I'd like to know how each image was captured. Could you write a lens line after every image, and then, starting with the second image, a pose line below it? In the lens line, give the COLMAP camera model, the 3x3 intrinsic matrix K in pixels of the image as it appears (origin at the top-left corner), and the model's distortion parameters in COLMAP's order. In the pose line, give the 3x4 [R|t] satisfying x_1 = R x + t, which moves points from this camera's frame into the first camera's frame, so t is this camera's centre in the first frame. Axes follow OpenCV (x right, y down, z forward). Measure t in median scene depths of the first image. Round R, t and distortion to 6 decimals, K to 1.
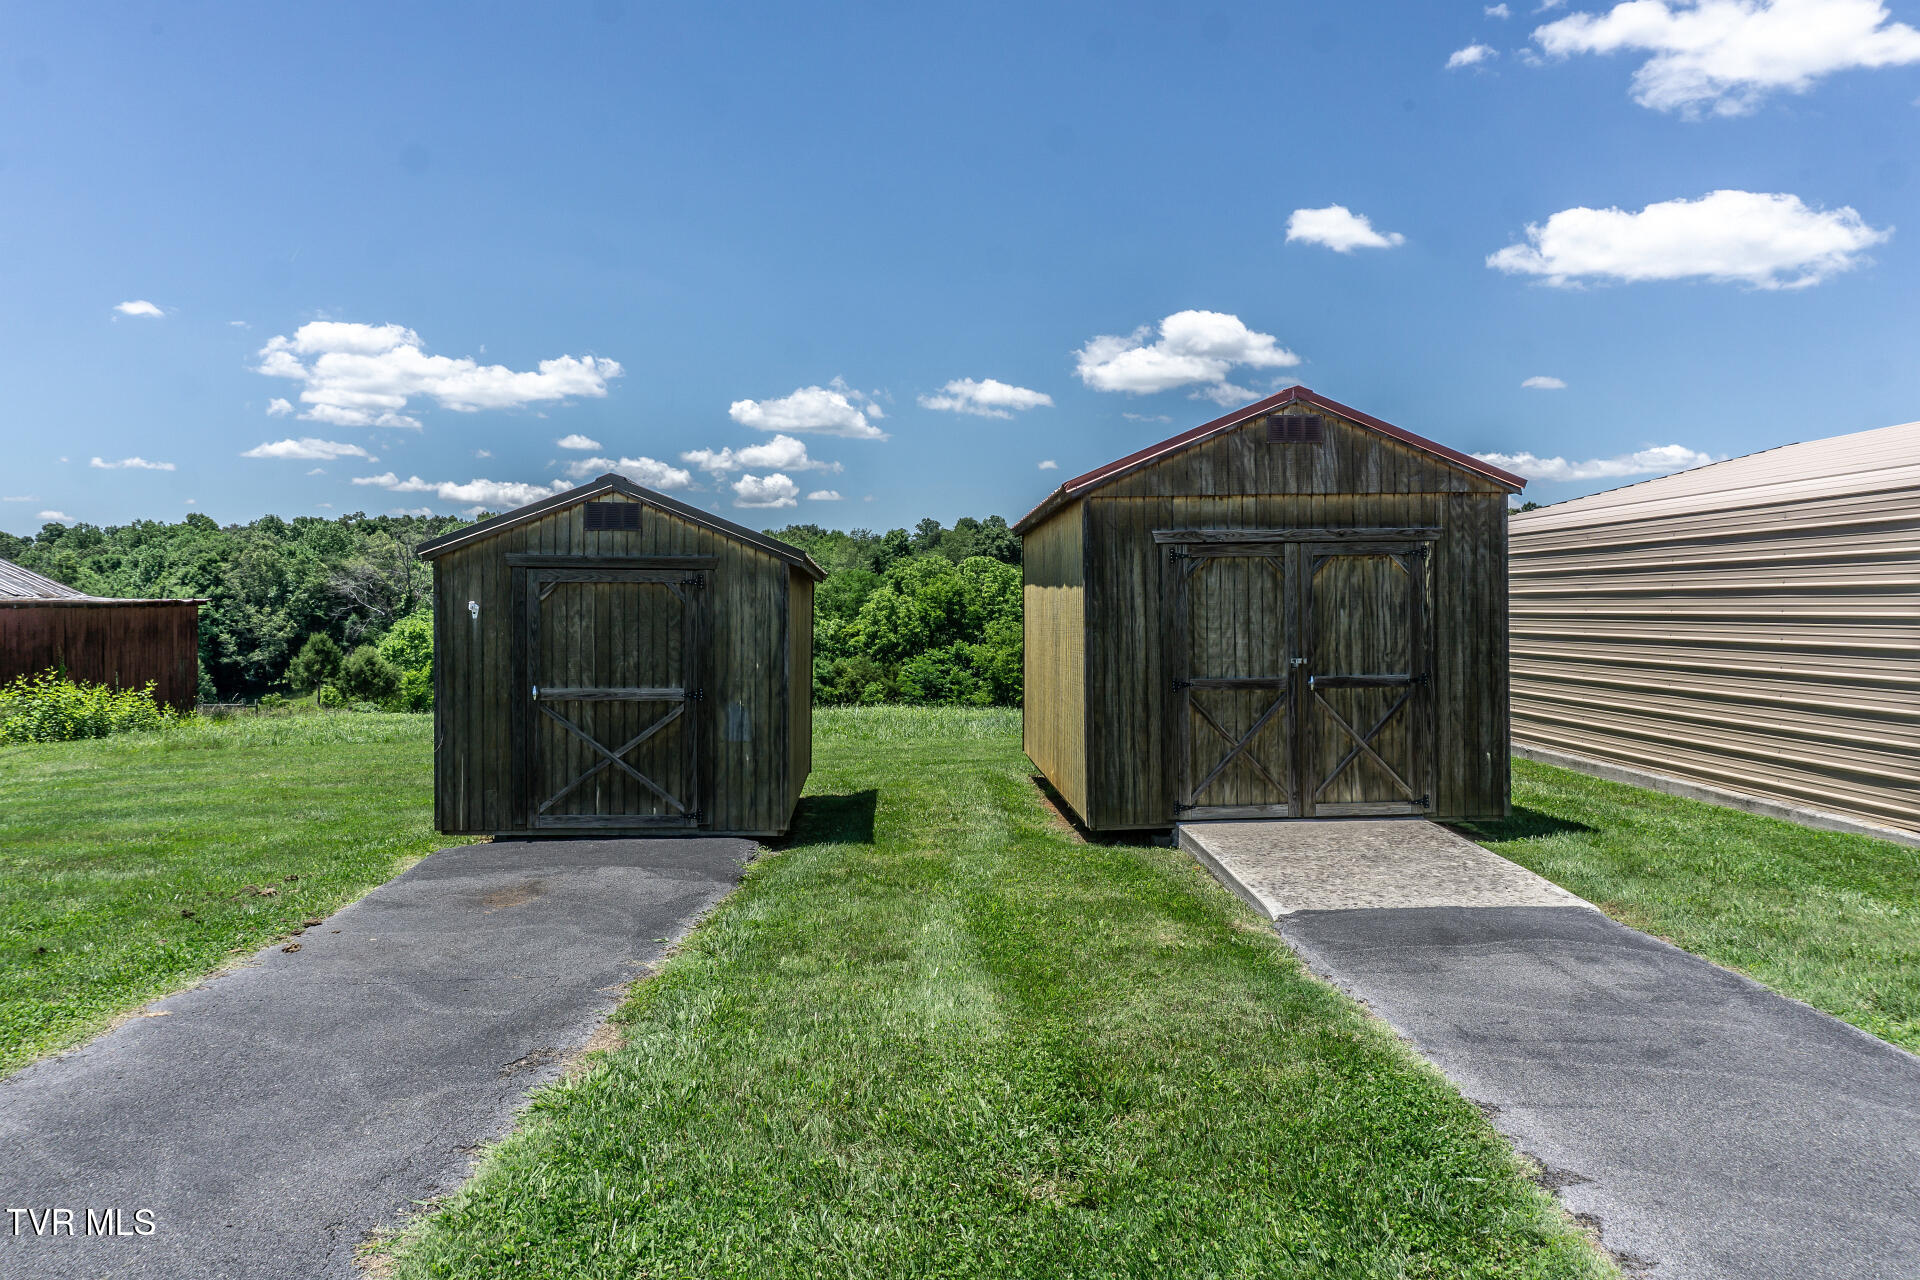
lens RADIAL K [[1363.7, 0, 960.0], [0, 1363.7, 640.0], [0, 0, 1]] dist [-0.001596, 0.000138]
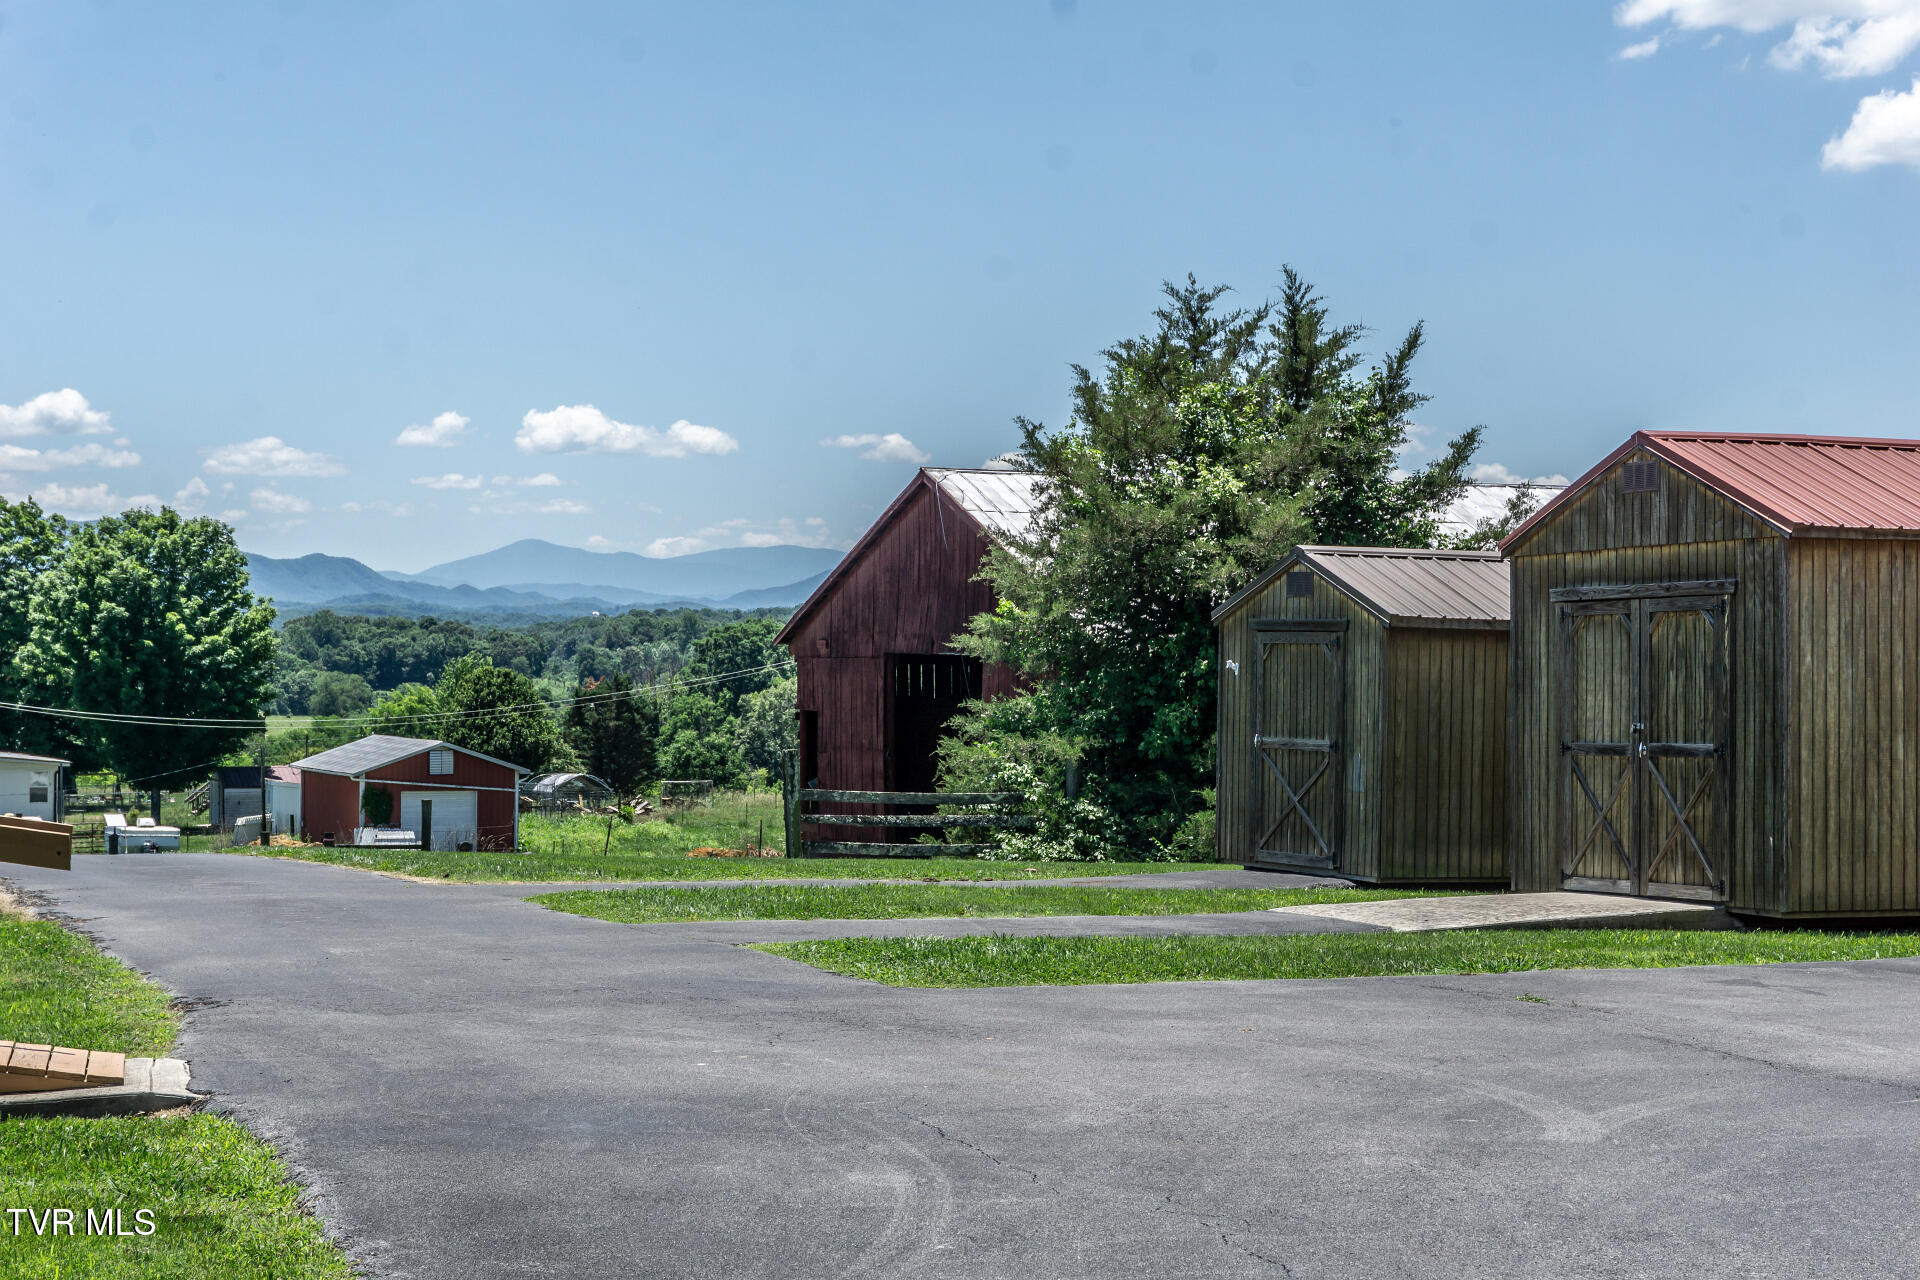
lens RADIAL K [[3696.6, 0, 960.0], [0, 3696.6, 640.0], [0, 0, 1]] dist [0.018432, -0.022313]
pose [[0.354659, -0.003115, -0.934990, 2.434504], [-0.028027, 0.999510, -0.013961, 0.004767], [0.934575, 0.031157, 0.354398, -0.323602]]
